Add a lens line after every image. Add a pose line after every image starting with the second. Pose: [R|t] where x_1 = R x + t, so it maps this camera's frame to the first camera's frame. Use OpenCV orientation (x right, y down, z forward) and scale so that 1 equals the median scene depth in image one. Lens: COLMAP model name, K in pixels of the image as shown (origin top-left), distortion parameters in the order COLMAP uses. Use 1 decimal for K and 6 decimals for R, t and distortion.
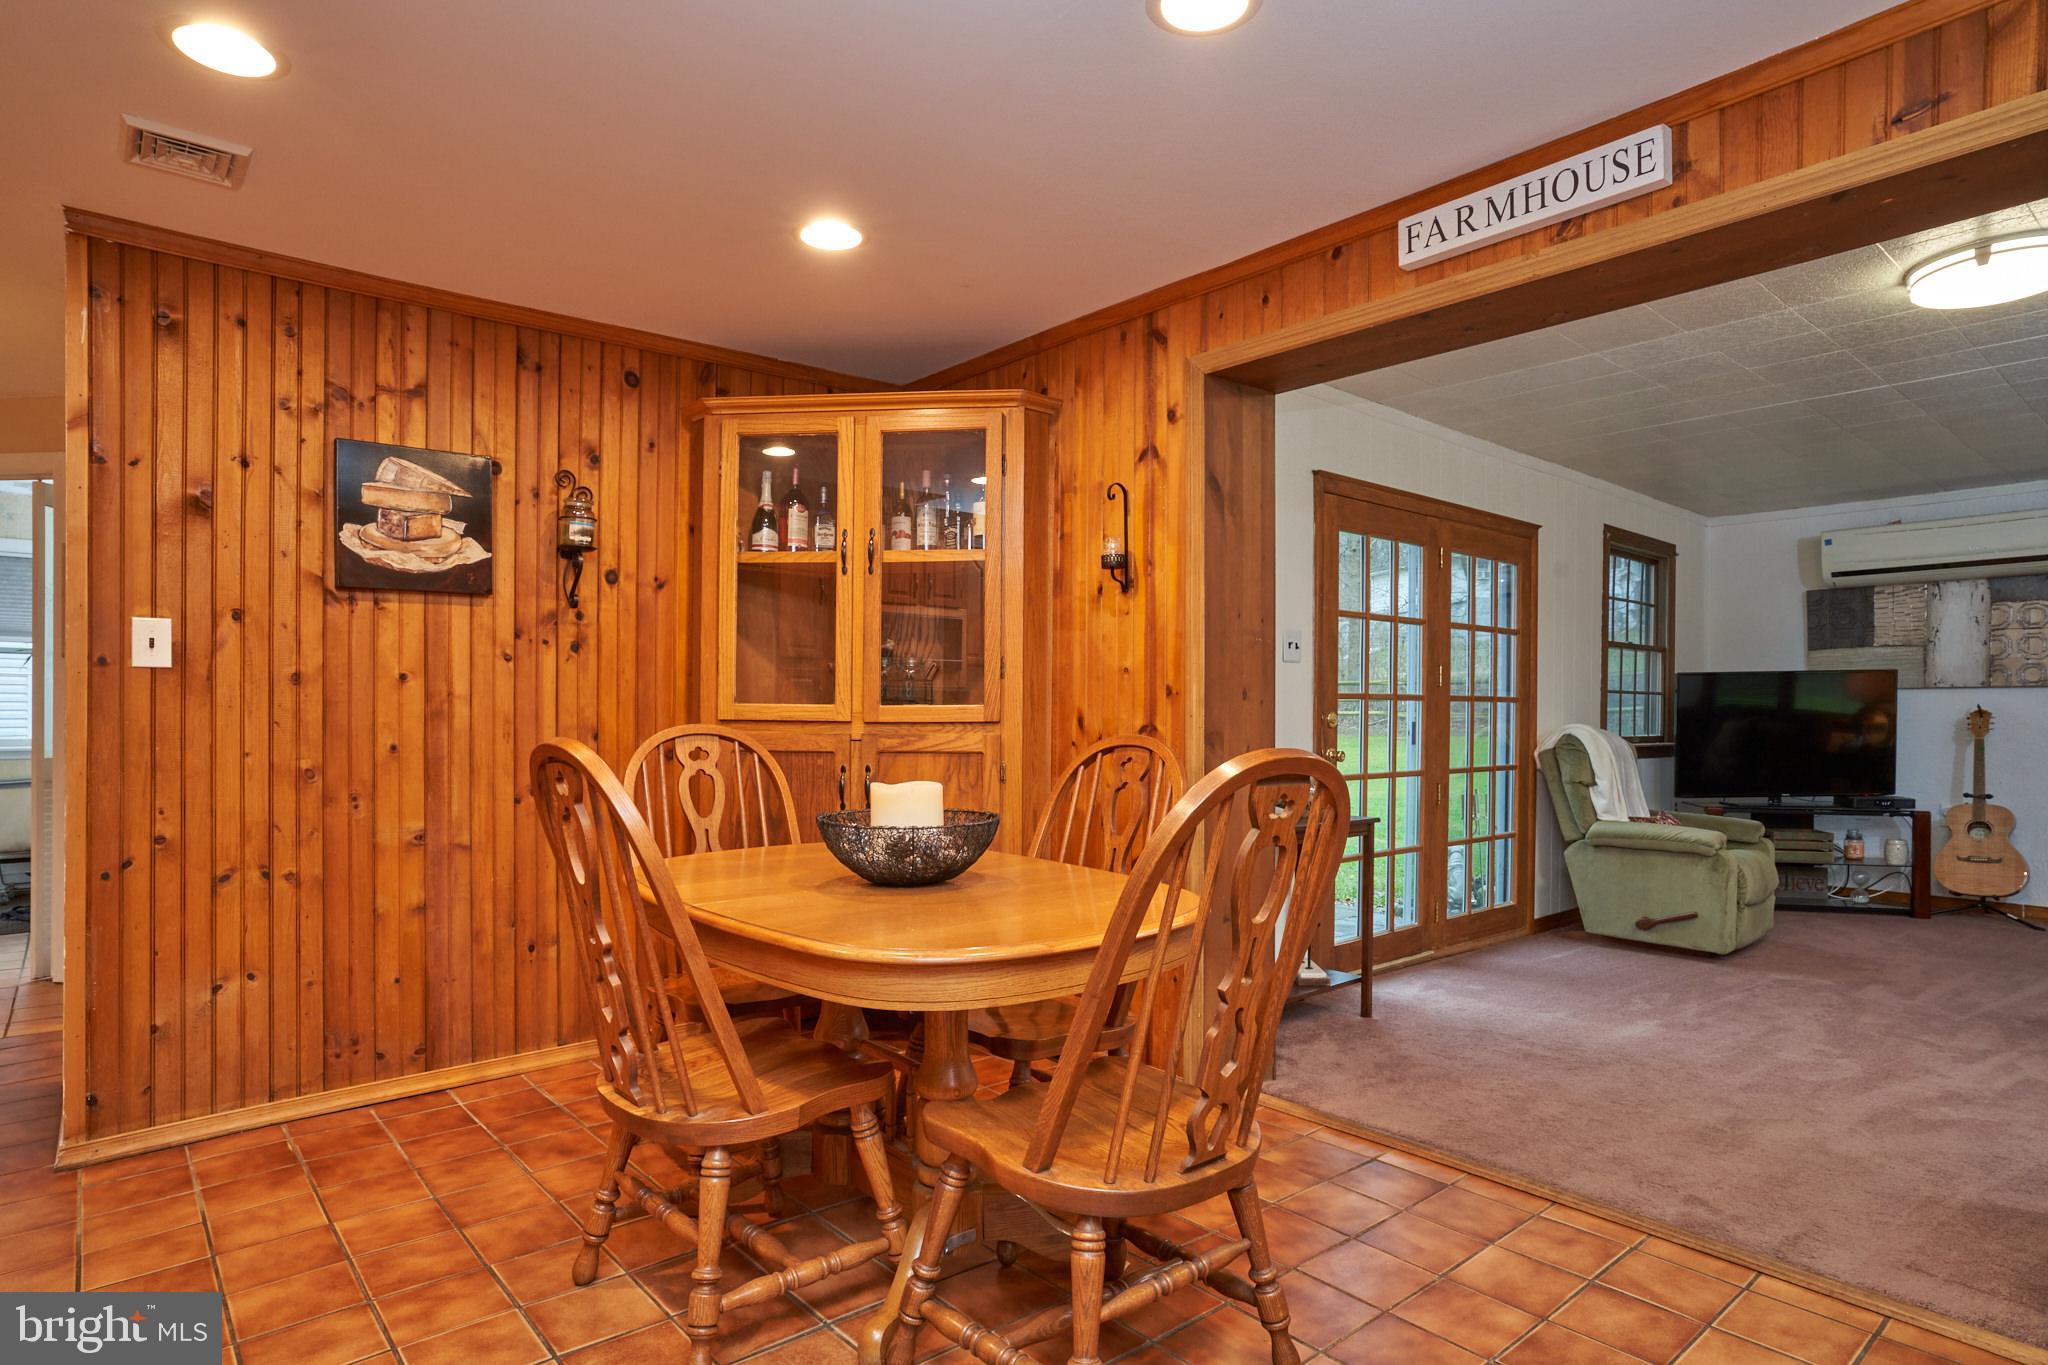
lens RADIAL K [[1133.2, 0, 1027.3], [0, 1133.2, 717.4], [0, 0, 1]] dist [-0.058216, 0.045332]
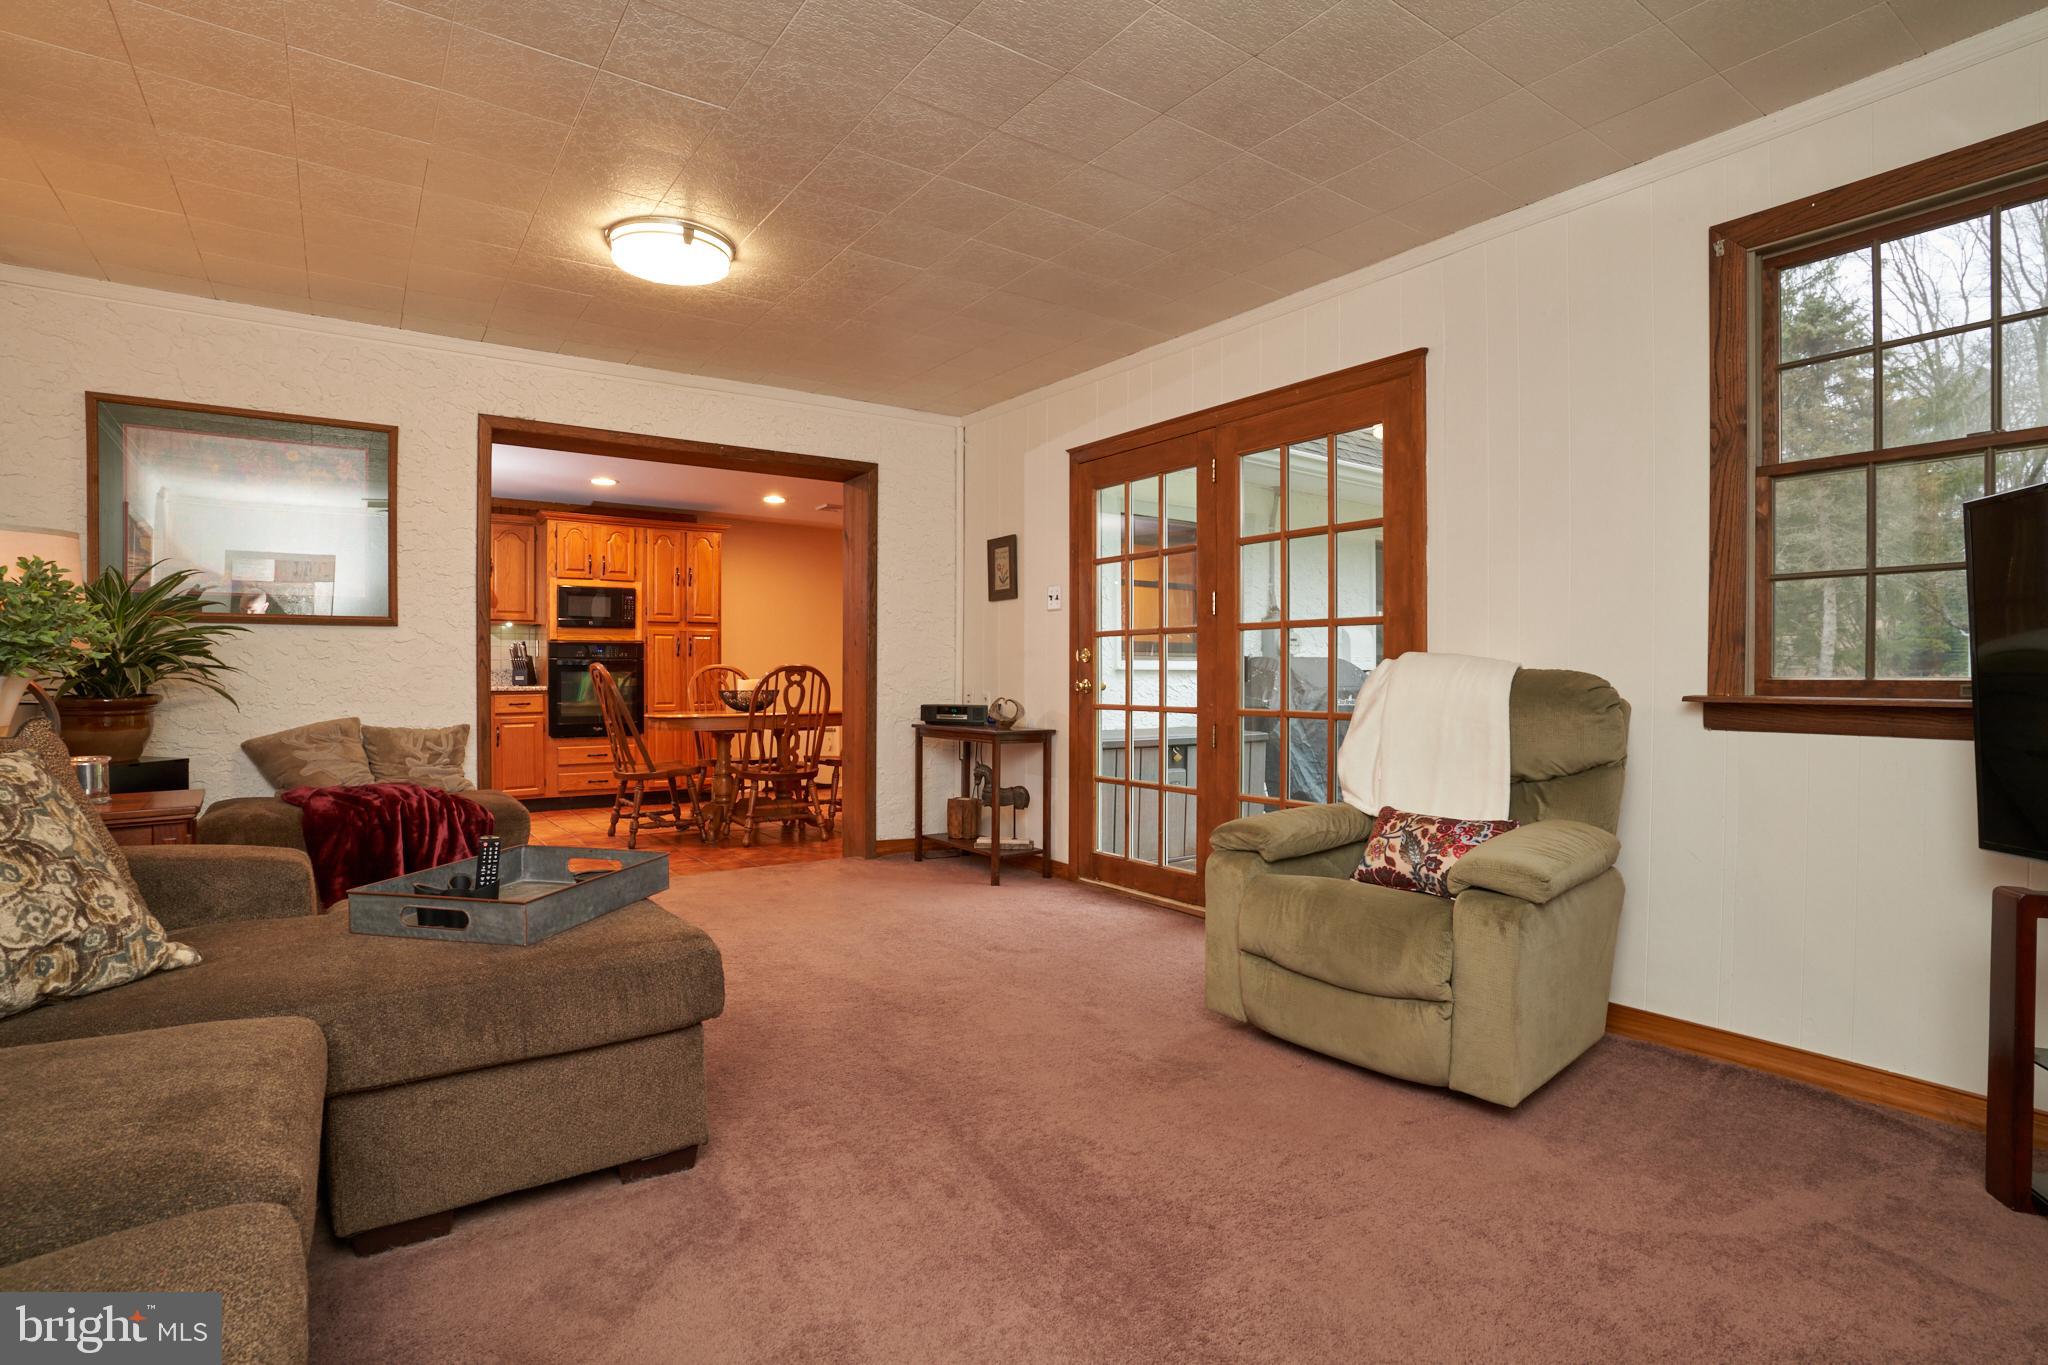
lens RADIAL K [[1006.4, 0, 1024.0], [0, 1006.4, 682.5], [0, 0, 1]] dist [-0.095790, 0.041127]
pose [[-0.104474, 0.000592, -0.994527, 1.057833], [-0.010459, 0.999944, 0.001694, 0.023692], [0.994473, 0.010579, -0.104462, 0.843141]]
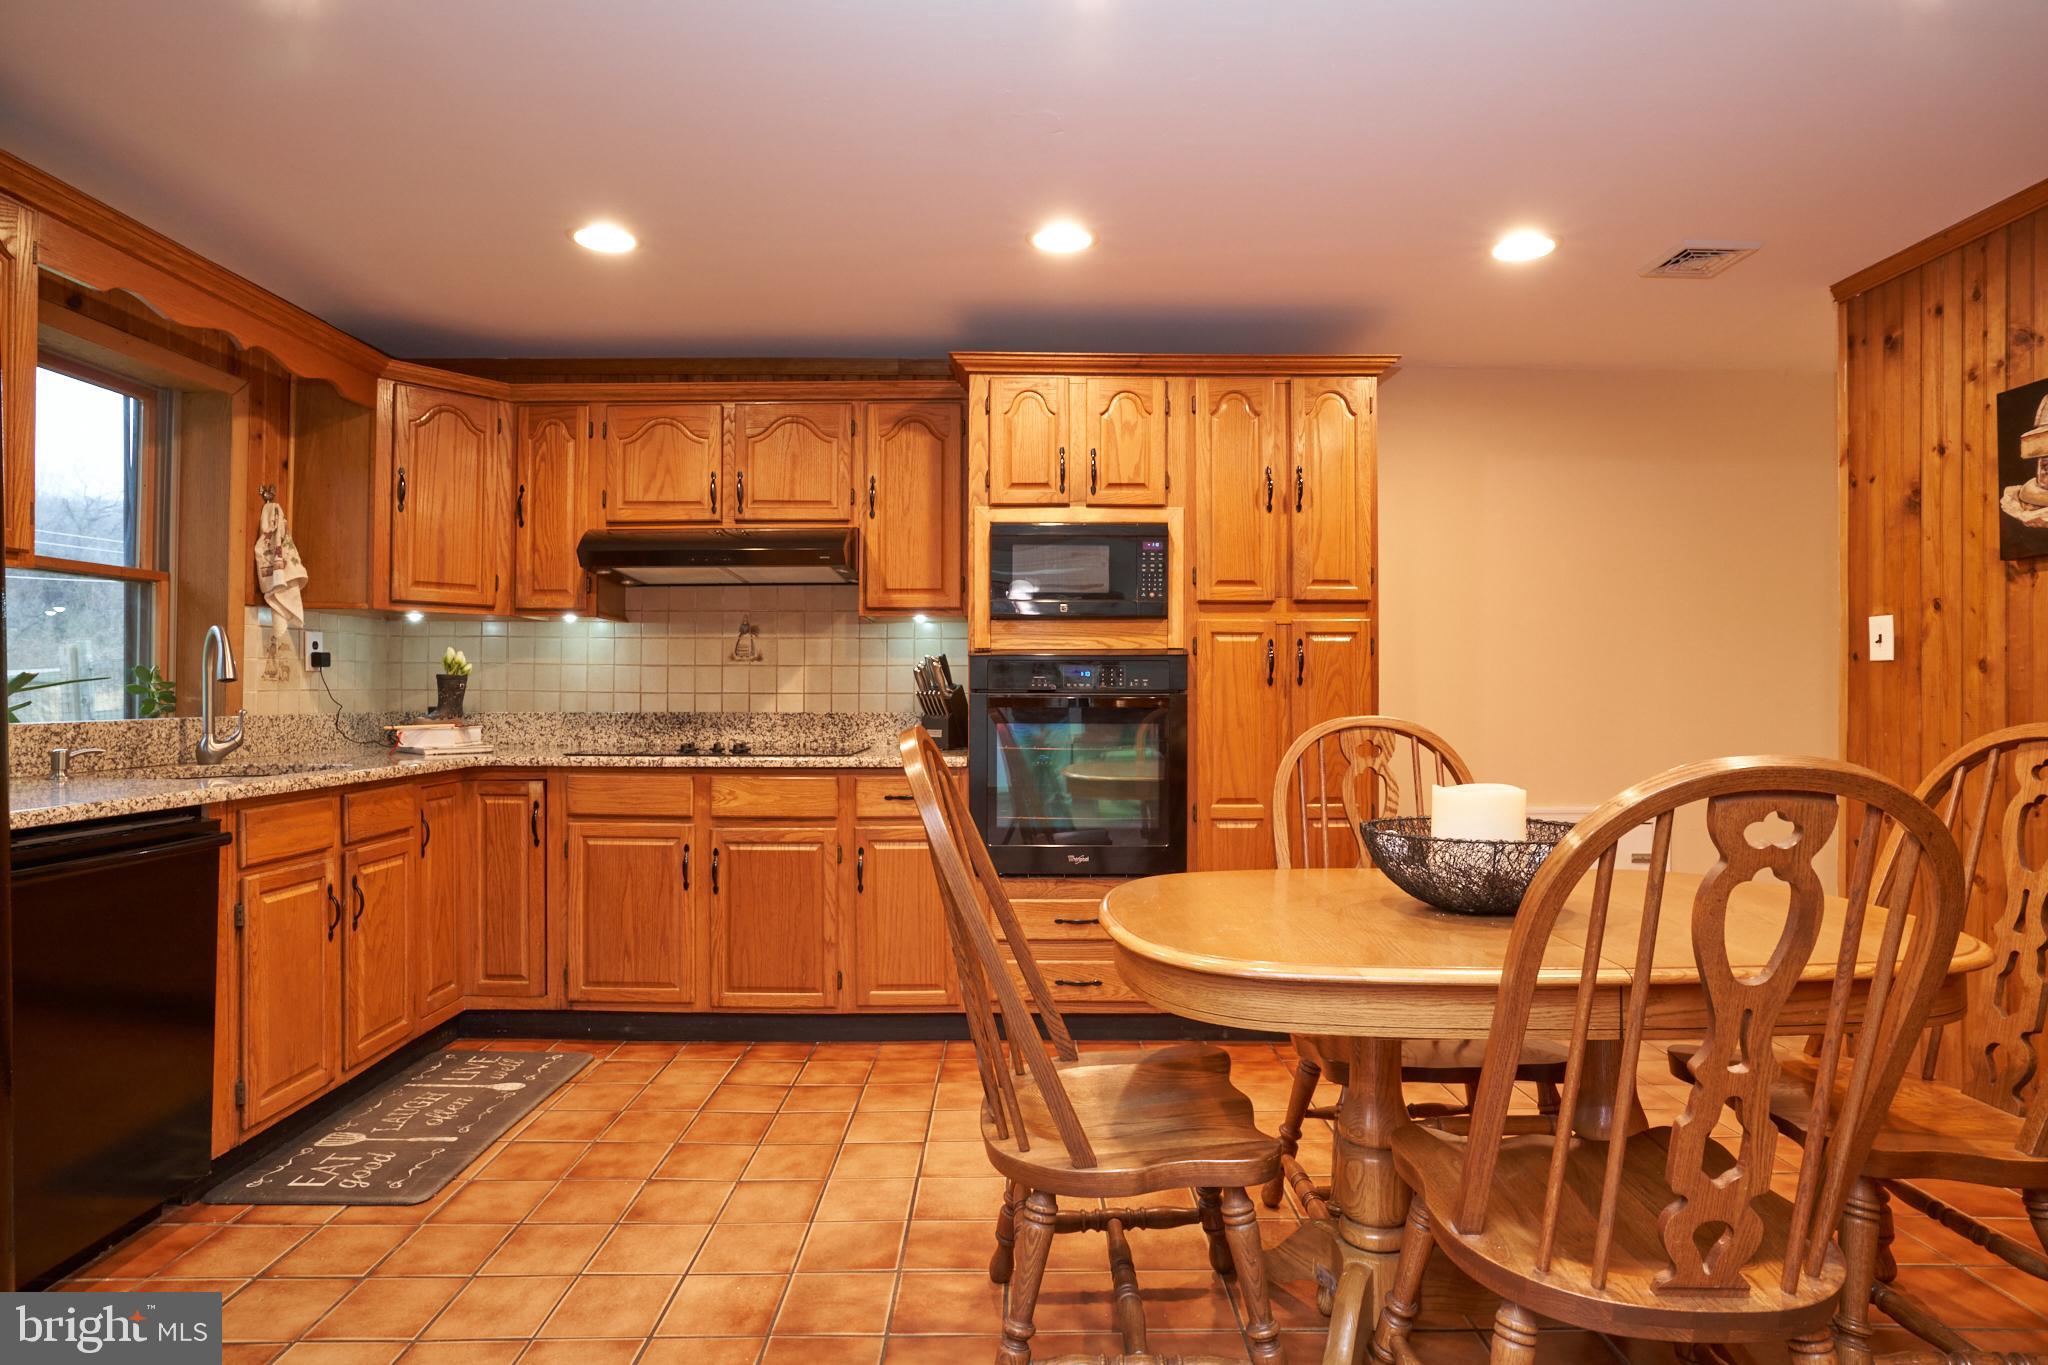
lens RADIAL K [[1128.3, 0, 1014.6], [0, 1128.3, 693.2], [0, 0, 1]] dist [-0.061127, 0.041617]
pose [[-0.654915, -0.001366, -0.755701, 0.293621], [-0.012780, 0.999875, 0.009269, -0.005553], [0.755594, 0.015728, -0.654851, 0.521575]]
